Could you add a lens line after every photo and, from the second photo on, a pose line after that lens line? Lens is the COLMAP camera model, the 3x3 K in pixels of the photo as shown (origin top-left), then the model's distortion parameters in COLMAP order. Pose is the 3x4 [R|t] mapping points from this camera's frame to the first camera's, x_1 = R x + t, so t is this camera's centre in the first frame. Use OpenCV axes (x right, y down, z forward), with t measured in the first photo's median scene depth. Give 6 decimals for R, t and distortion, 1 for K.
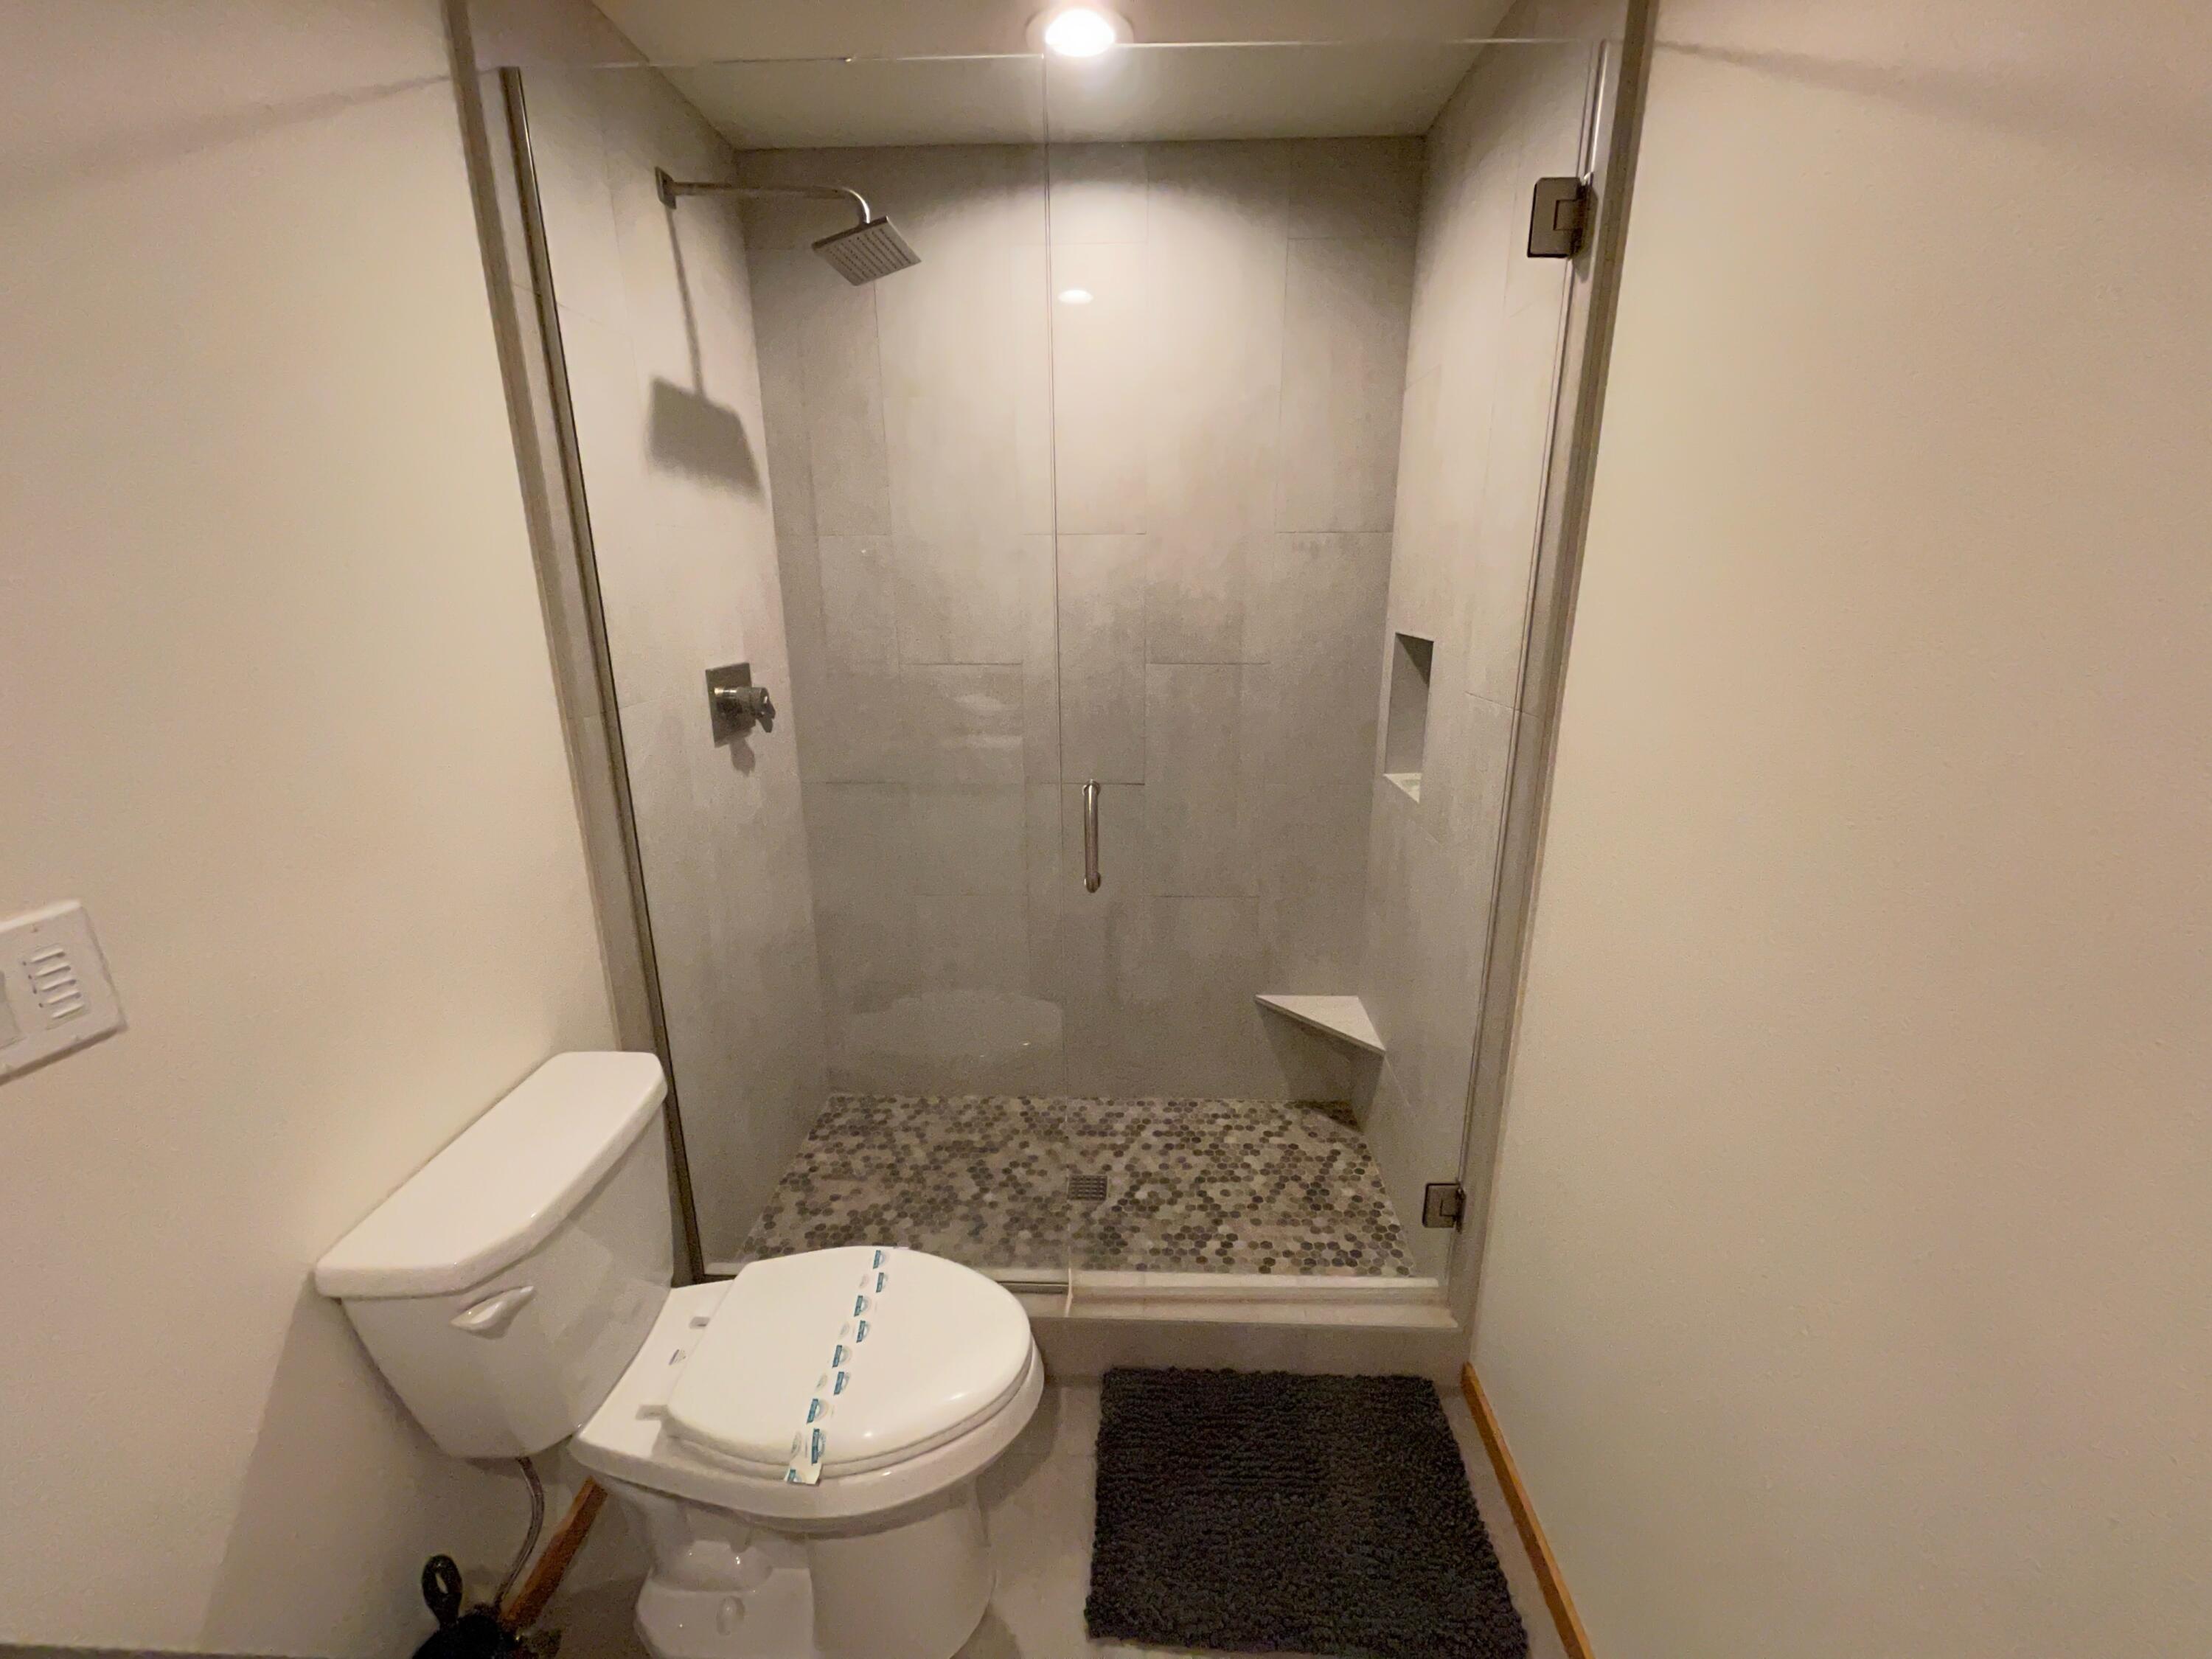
lens RADIAL K [[896.6, 0, 1108.9], [0, 896.6, 823.7], [0, 0, 1]] dist [-0.001212, -0.000710]
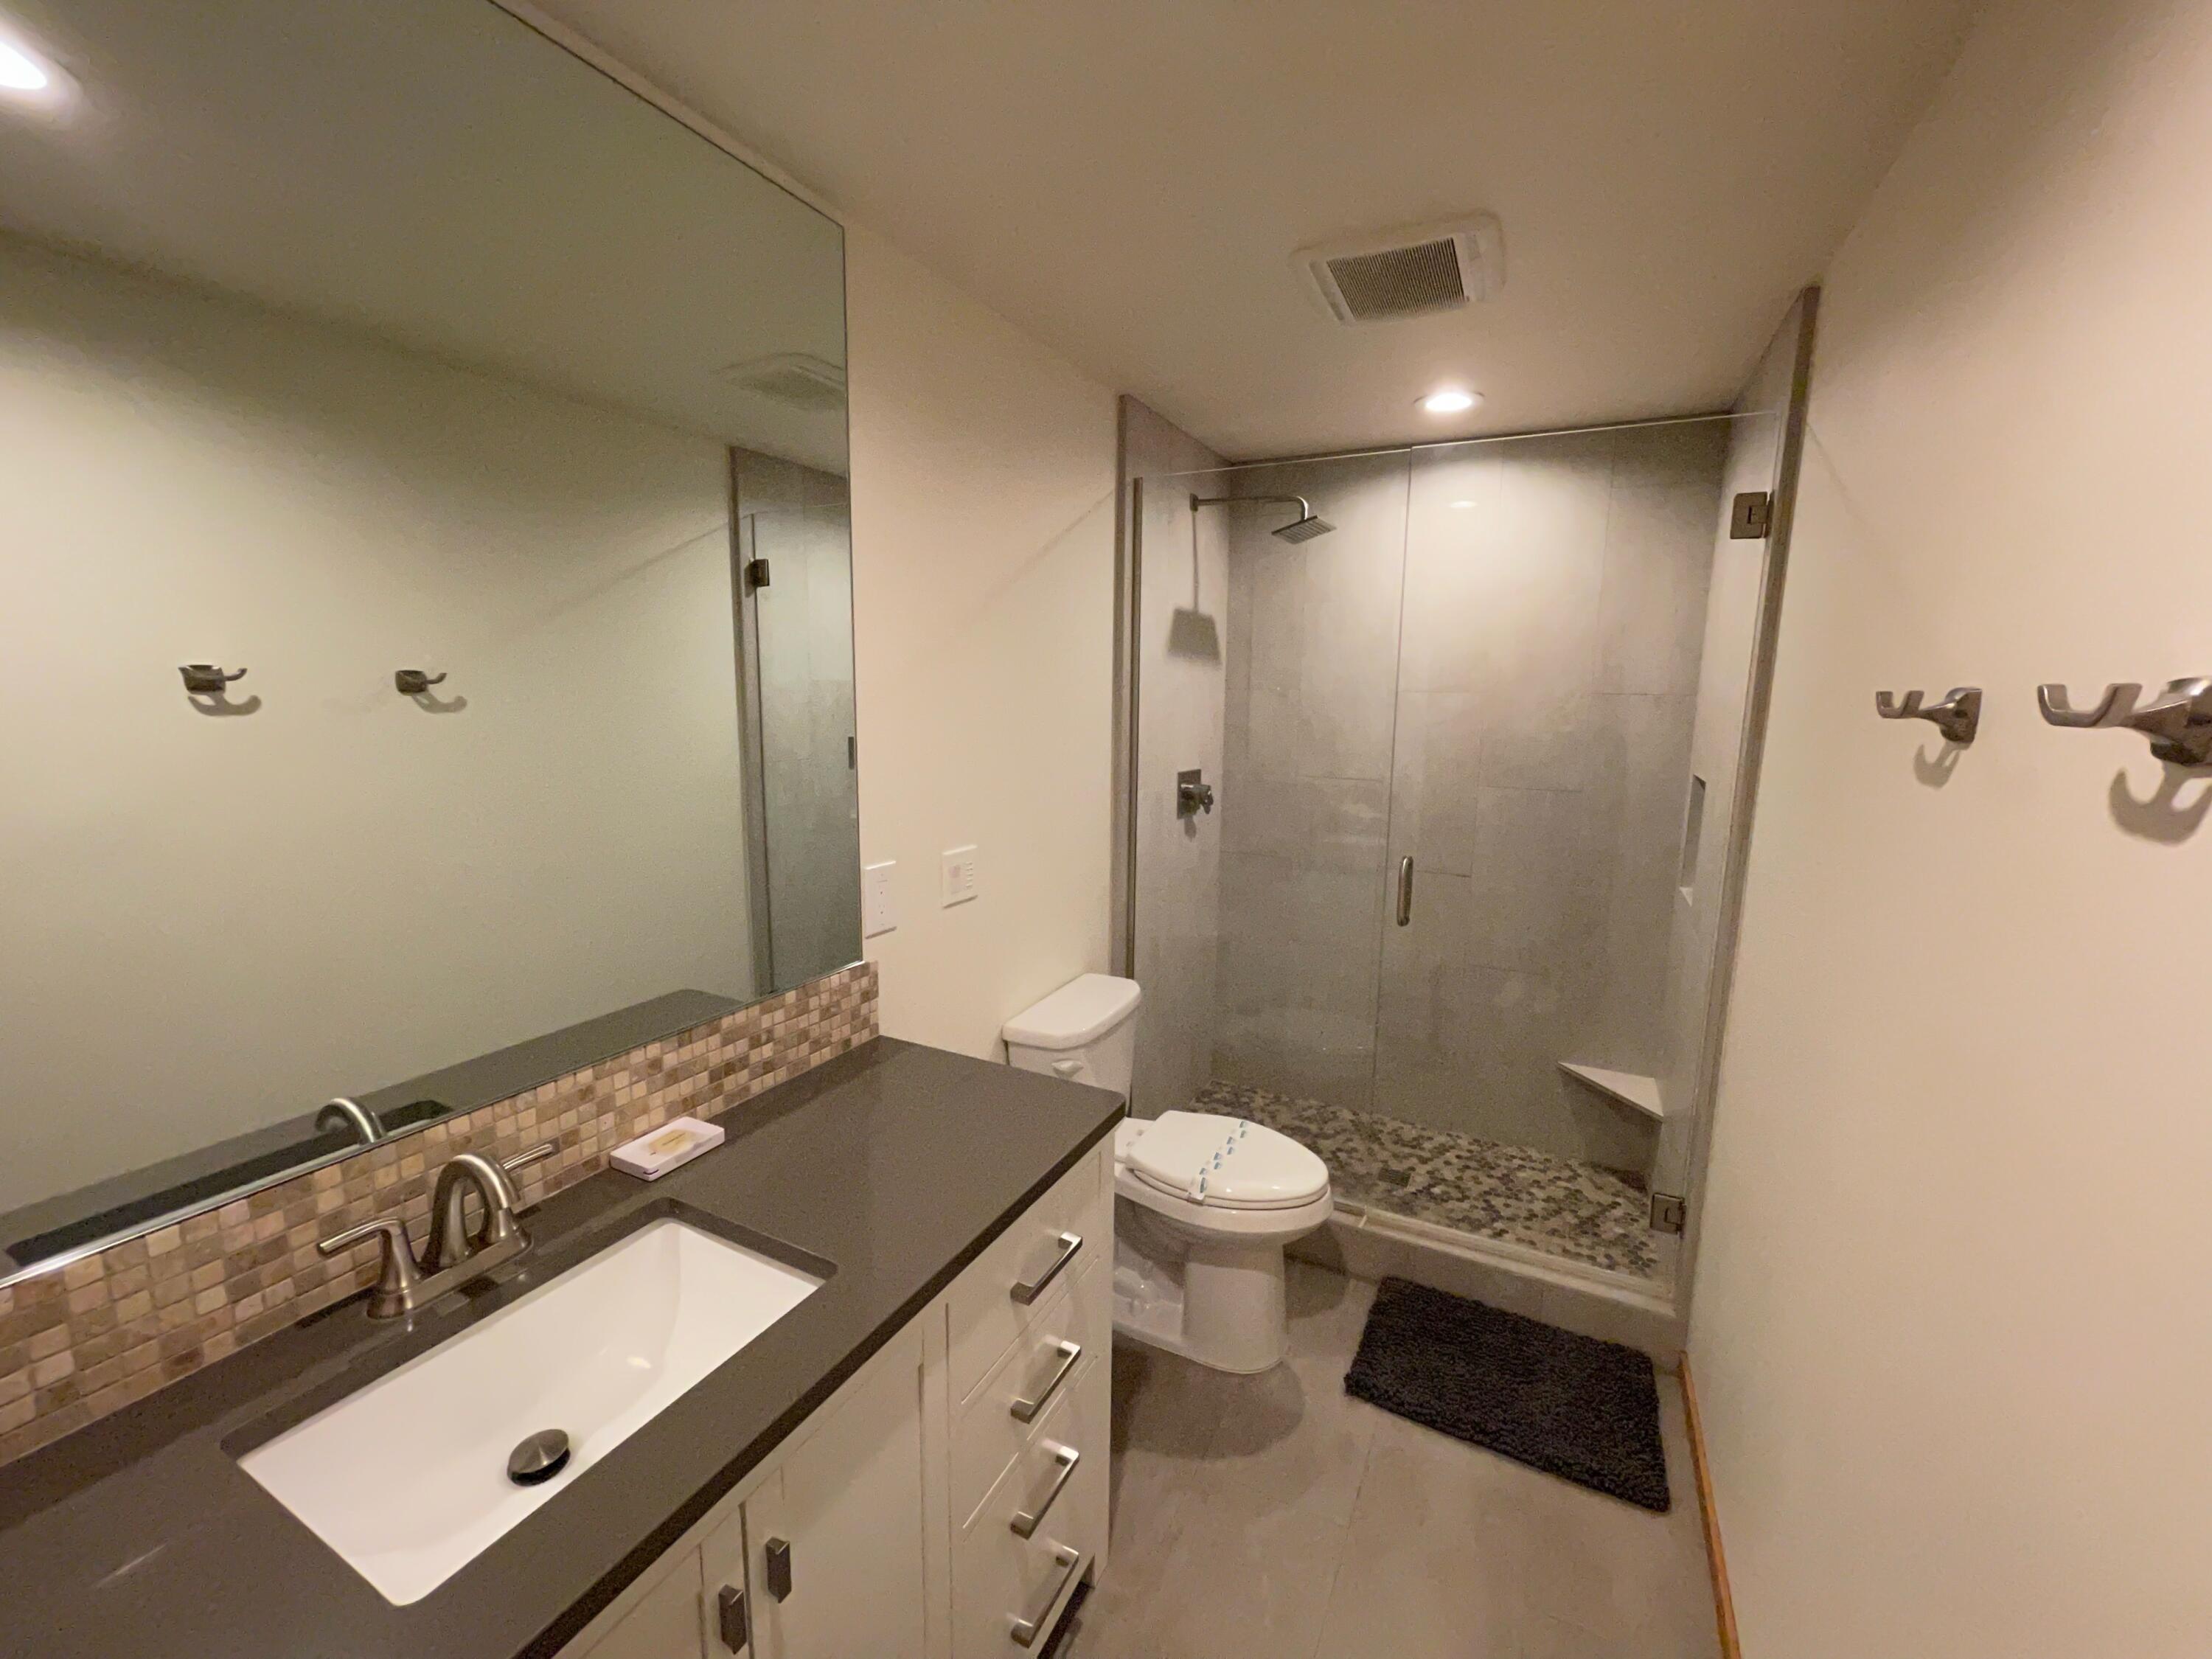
lens RADIAL K [[896.6, 0, 1107.9], [0, 896.6, 824.2], [0, 0, 1]] dist [-0.001212, -0.000710]
pose [[0.905027, 0.081188, -0.417534, 0.106134], [-0.131746, 0.986847, -0.093678, 0.077803], [0.404437, 0.139790, 0.903820, -0.436274]]
